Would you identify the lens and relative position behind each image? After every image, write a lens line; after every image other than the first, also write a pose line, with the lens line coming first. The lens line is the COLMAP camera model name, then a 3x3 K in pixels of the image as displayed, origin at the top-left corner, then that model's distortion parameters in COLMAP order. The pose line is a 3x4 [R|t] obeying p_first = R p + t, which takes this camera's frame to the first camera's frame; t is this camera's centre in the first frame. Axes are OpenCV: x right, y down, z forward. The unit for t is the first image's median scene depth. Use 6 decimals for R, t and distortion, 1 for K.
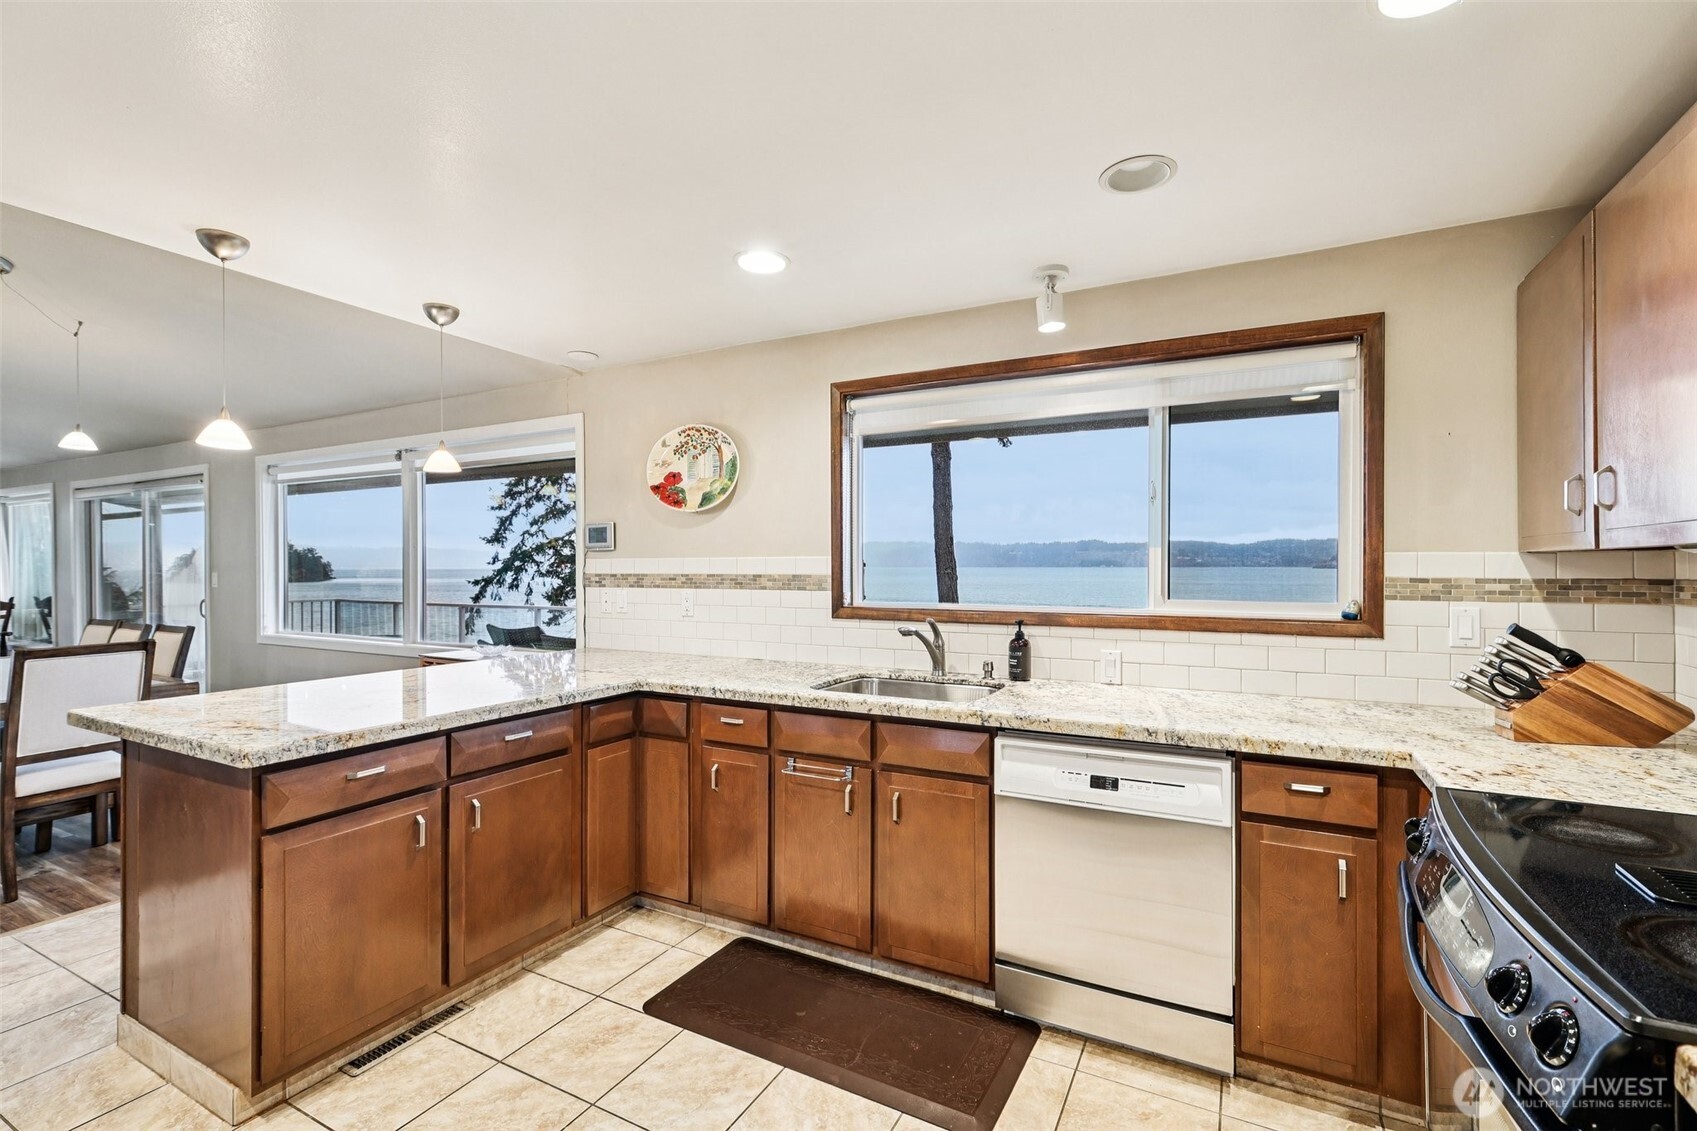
lens RADIAL K [[756.6, 0, 844.4], [0, 756.6, 568.3], [0, 0, 1]] dist [0.003589, 0.000662]
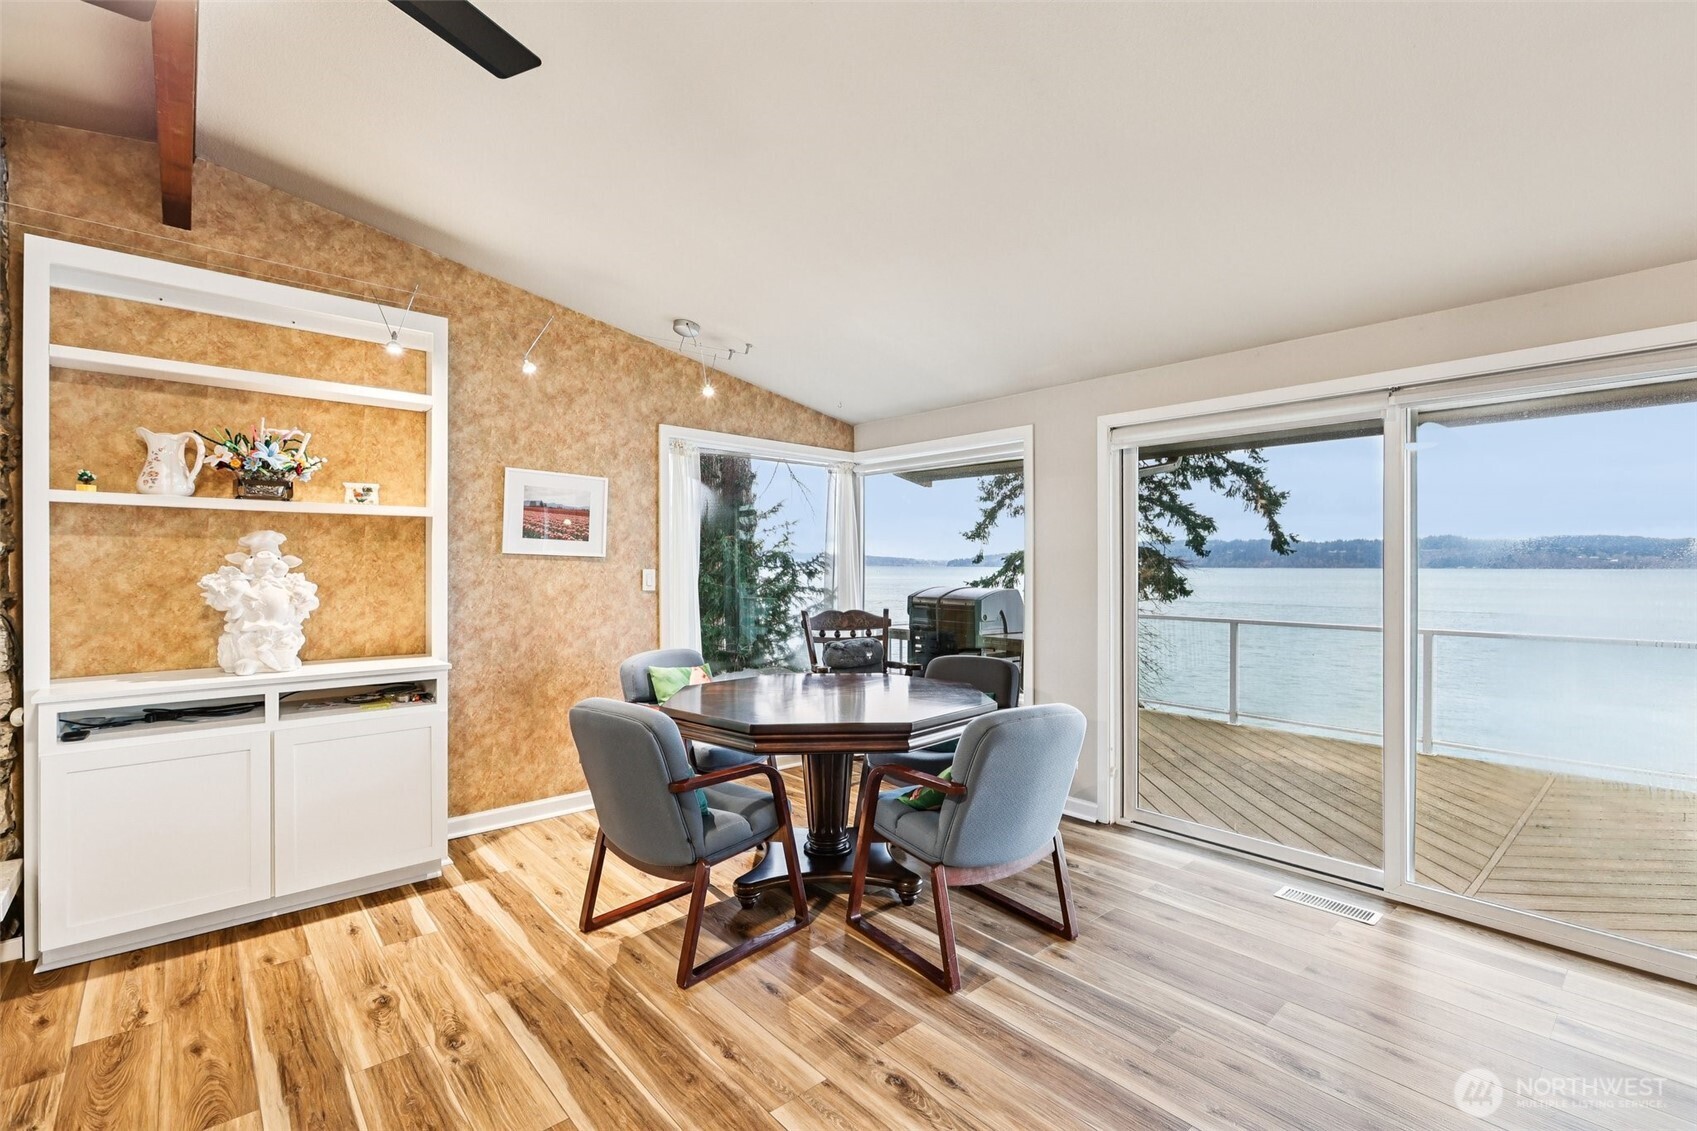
lens RADIAL K [[756.6, 0, 854.5], [0, 756.6, 565.0], [0, 0, 1]] dist [0.003589, 0.000662]
pose [[0.943227, 0.003473, -0.332130, -0.327169], [-0.004585, 0.999986, -0.002565, -0.000233], [0.332117, 0.003942, 0.943230, 0.132186]]
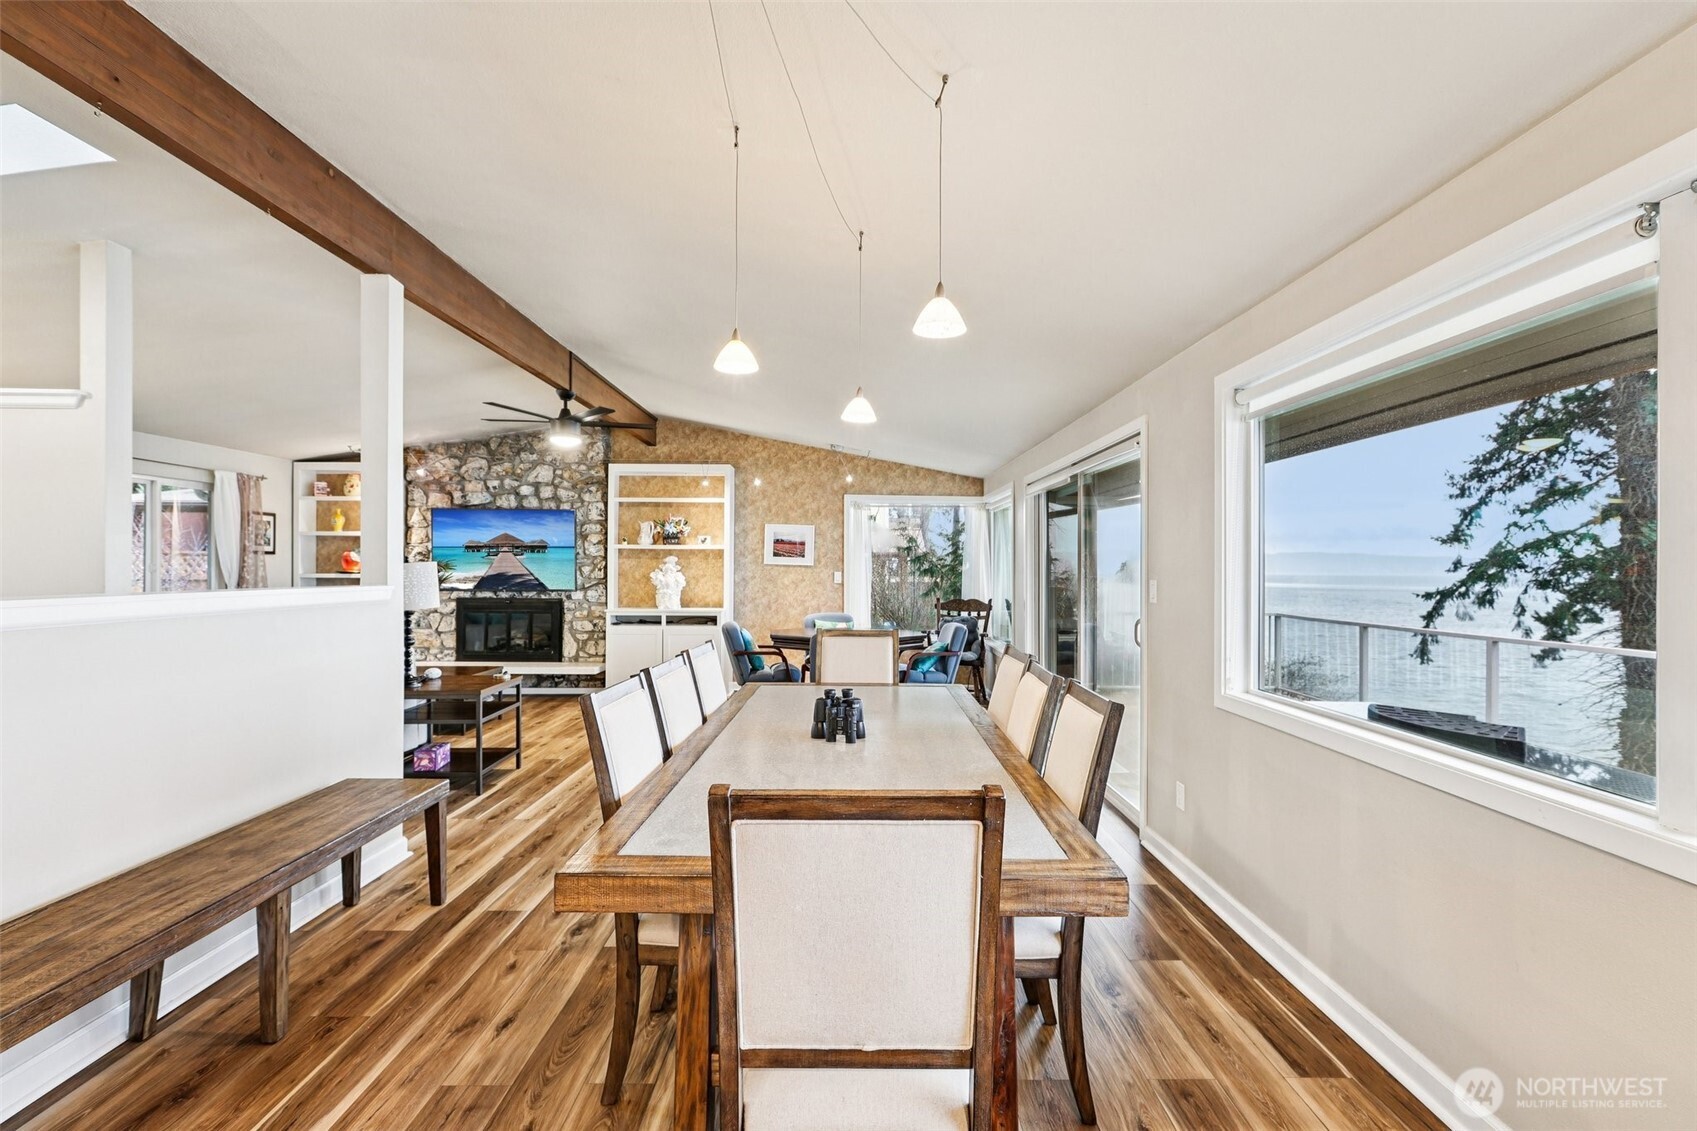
lens RADIAL K [[756.6, 0, 852.5], [0, 756.6, 565.5], [0, 0, 1]] dist [0.003589, 0.000662]
pose [[0.489915, -0.001968, -0.871768, -0.105370], [-0.008780, 0.999936, -0.007192, 0.000076], [0.871726, 0.011177, 0.489866, 0.123729]]
